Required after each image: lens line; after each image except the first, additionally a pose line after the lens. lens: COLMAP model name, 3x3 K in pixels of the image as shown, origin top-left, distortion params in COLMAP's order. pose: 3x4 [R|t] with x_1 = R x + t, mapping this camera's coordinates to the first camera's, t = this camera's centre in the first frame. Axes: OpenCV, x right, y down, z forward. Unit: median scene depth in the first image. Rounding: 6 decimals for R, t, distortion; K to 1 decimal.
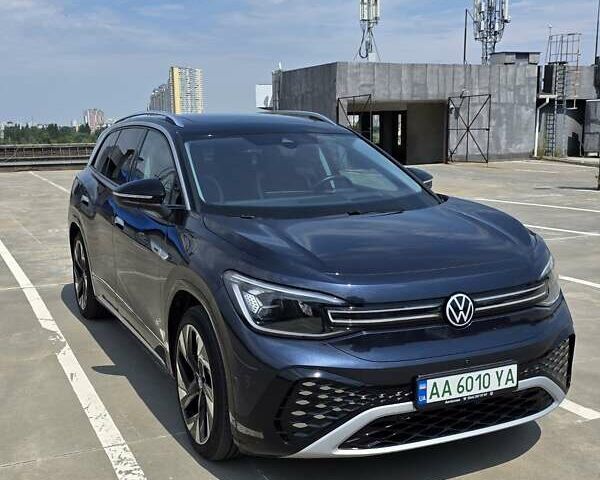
lens RADIAL K [[722.7, 0, 300.4], [0, 722.7, 257.4], [0, 0, 1]] dist [0.081821, -0.022606]
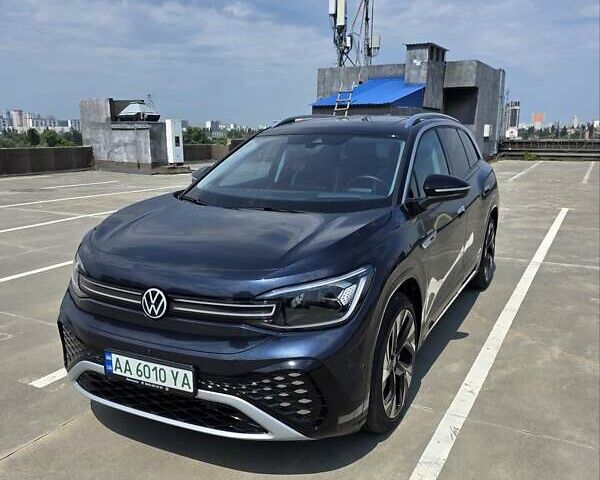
lens RADIAL K [[561.8, 0, 300.0], [0, 561.8, 240.0], [0, 0, 1]] dist [0.014347, 0.009417]
pose [[0.623526, 0.158579, -0.765550, 0.981861], [-0.138327, 0.986141, 0.091608, -0.127654], [0.769468, 0.048777, 0.636821, 0.628804]]
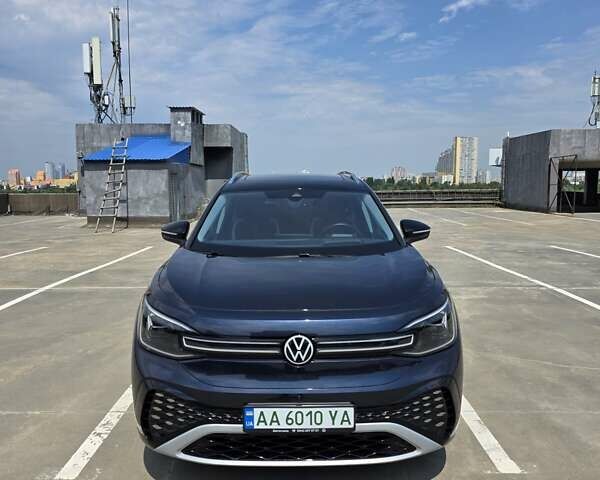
lens RADIAL K [[526.3, 0, 298.5], [0, 526.3, 229.3], [0, 0, 1]] dist [0.007093, -0.007804]
pose [[0.912657, 0.044828, -0.406260, 0.542731], [-0.078543, 0.994678, -0.066688, -0.059221], [0.401108, 0.092772, 0.911321, 0.238237]]
